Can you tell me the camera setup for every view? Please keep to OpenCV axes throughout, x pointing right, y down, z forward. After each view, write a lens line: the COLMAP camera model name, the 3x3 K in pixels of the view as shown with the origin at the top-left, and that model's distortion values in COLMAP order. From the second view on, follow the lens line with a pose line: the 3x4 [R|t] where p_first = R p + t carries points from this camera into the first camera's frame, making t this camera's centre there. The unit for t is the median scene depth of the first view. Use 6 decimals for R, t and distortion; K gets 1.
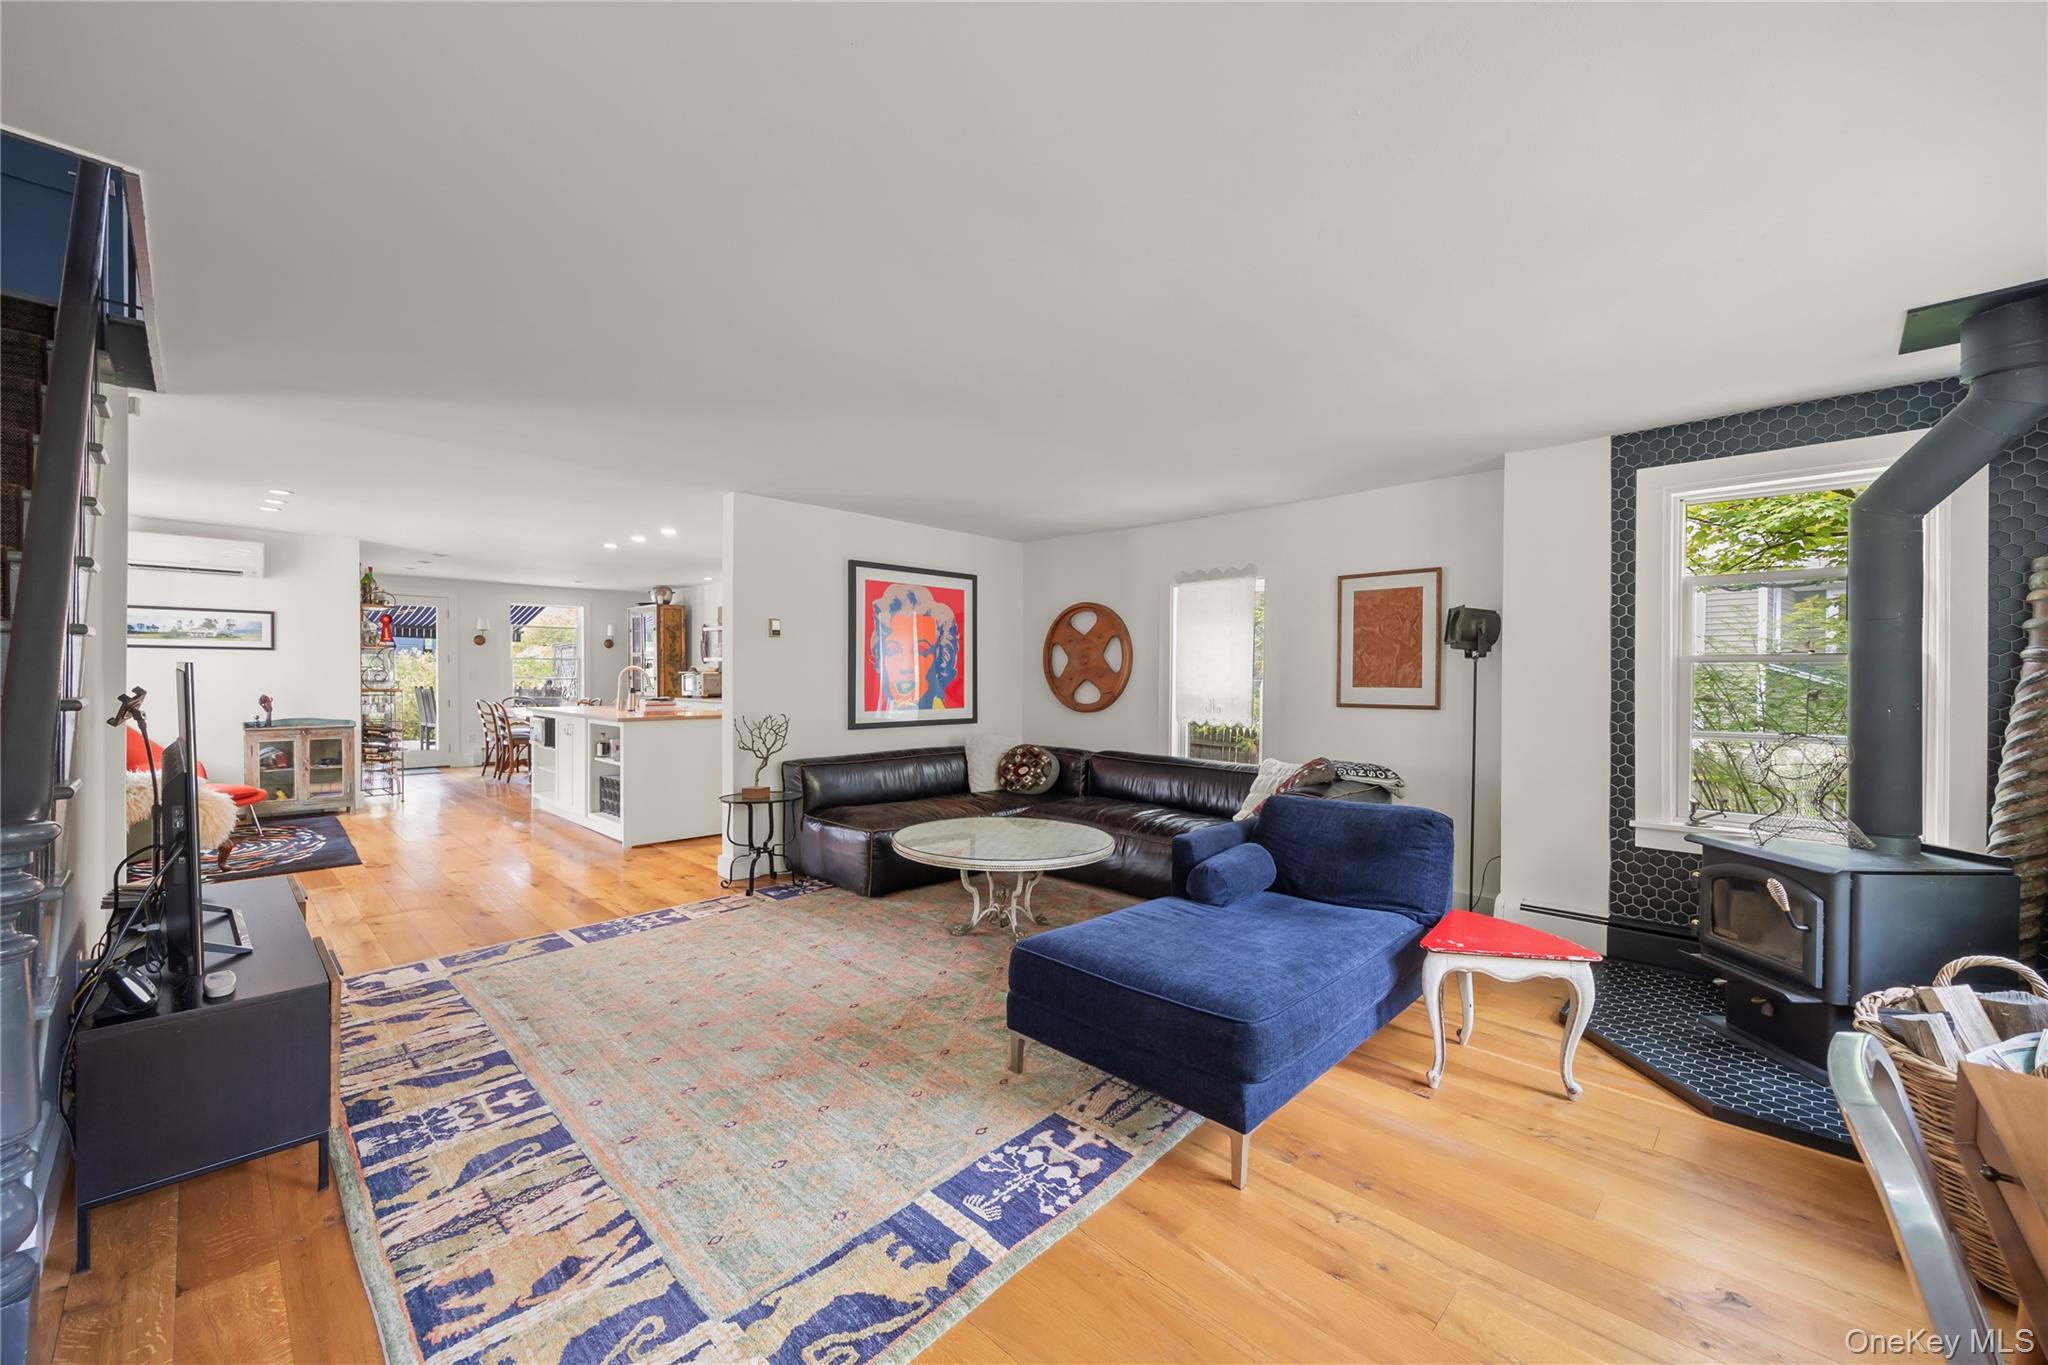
lens RADIAL K [[804.1, 0, 1024.0], [0, 804.1, 682.5], [0, 0, 1]] dist [-0.000729, -0.000272]
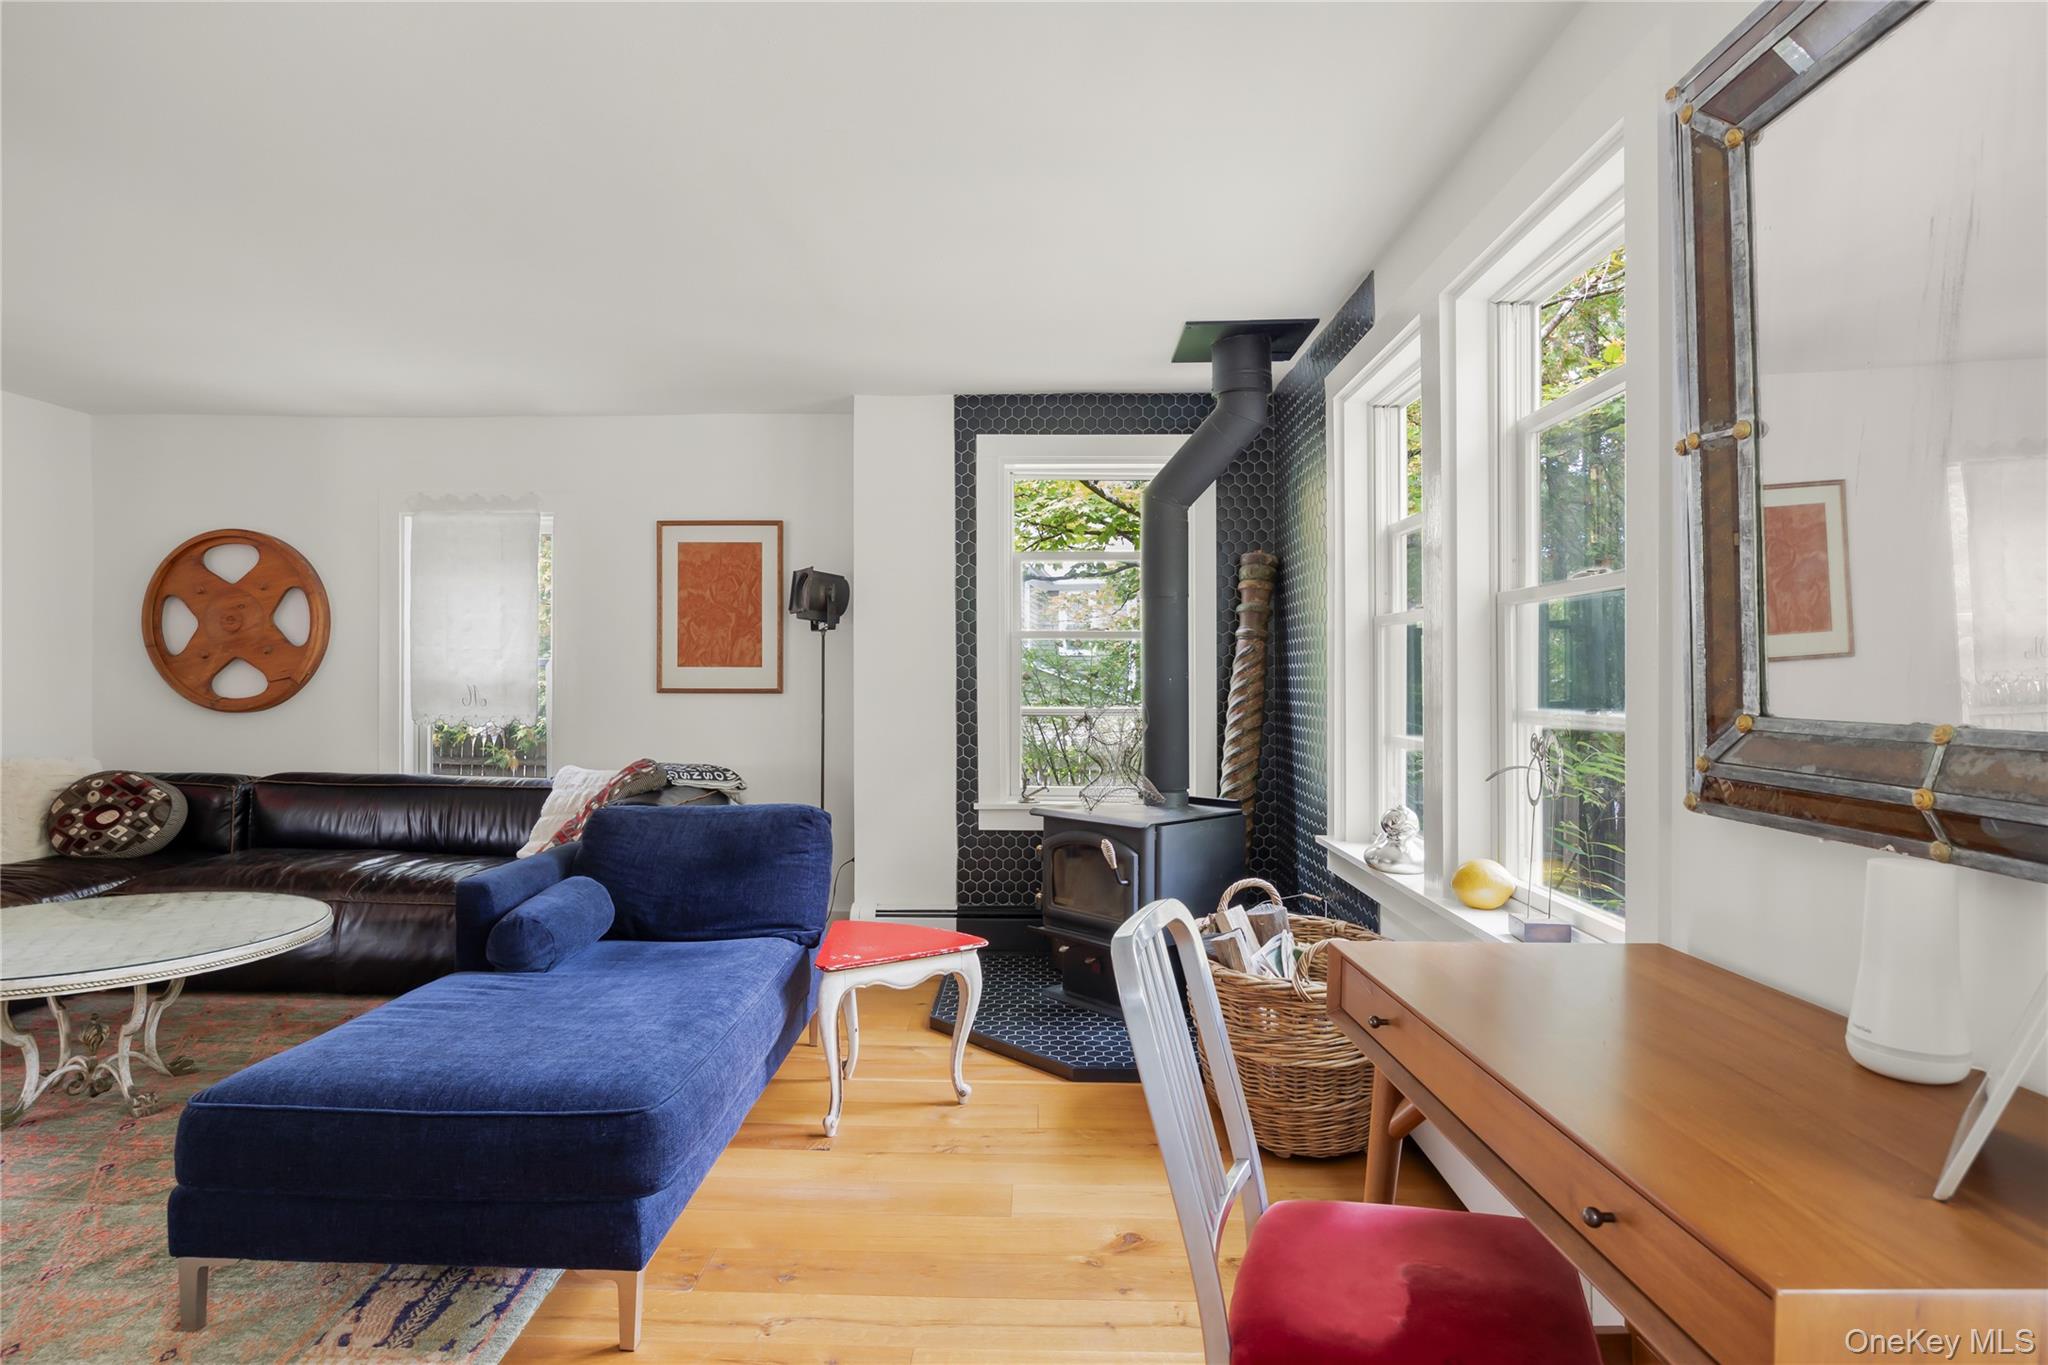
lens RADIAL K [[1055.8, 0, 1024.0], [0, 1055.8, 682.5], [0, 0, 1]] dist [-0.013504, 0.000979]
pose [[0.726154, -0.005056, 0.687513, -0.074729], [0.004049, 0.999987, 0.003077, 0.032498], [-0.687520, 0.000550, 0.726165, 0.070656]]
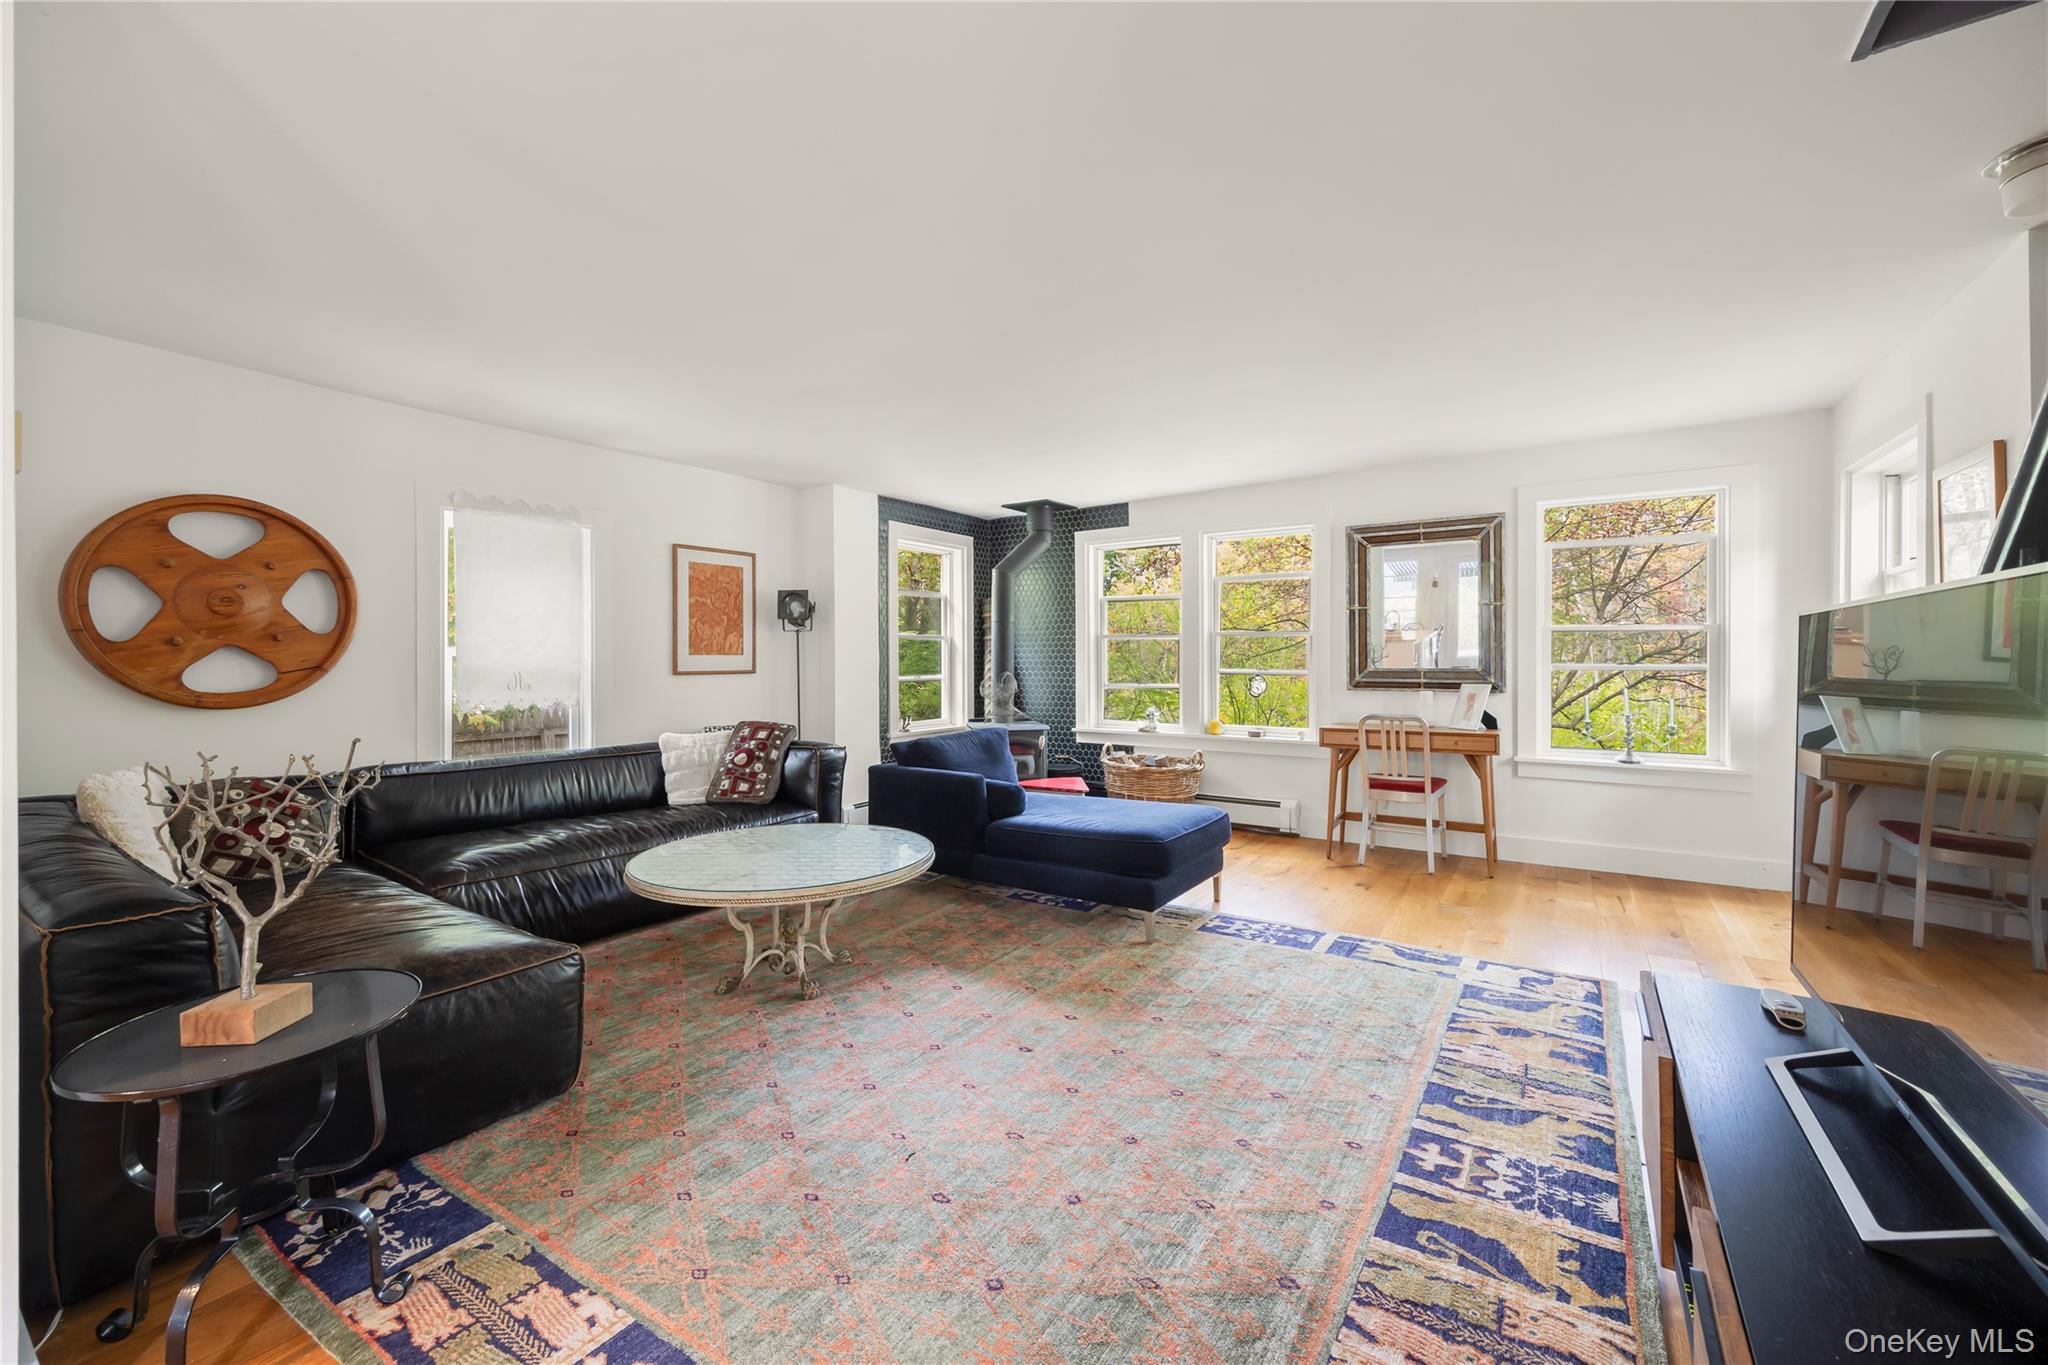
lens RADIAL K [[805.6, 0, 1021.4], [0, 805.6, 655.5], [0, 0, 1]] dist [0.000510, -0.000138]
pose [[-0.174453, -0.003192, 0.984660, -1.160355], [0.007558, 0.999961, 0.004581, 0.008350], [-0.984637, 0.008242, -0.174422, 1.319216]]
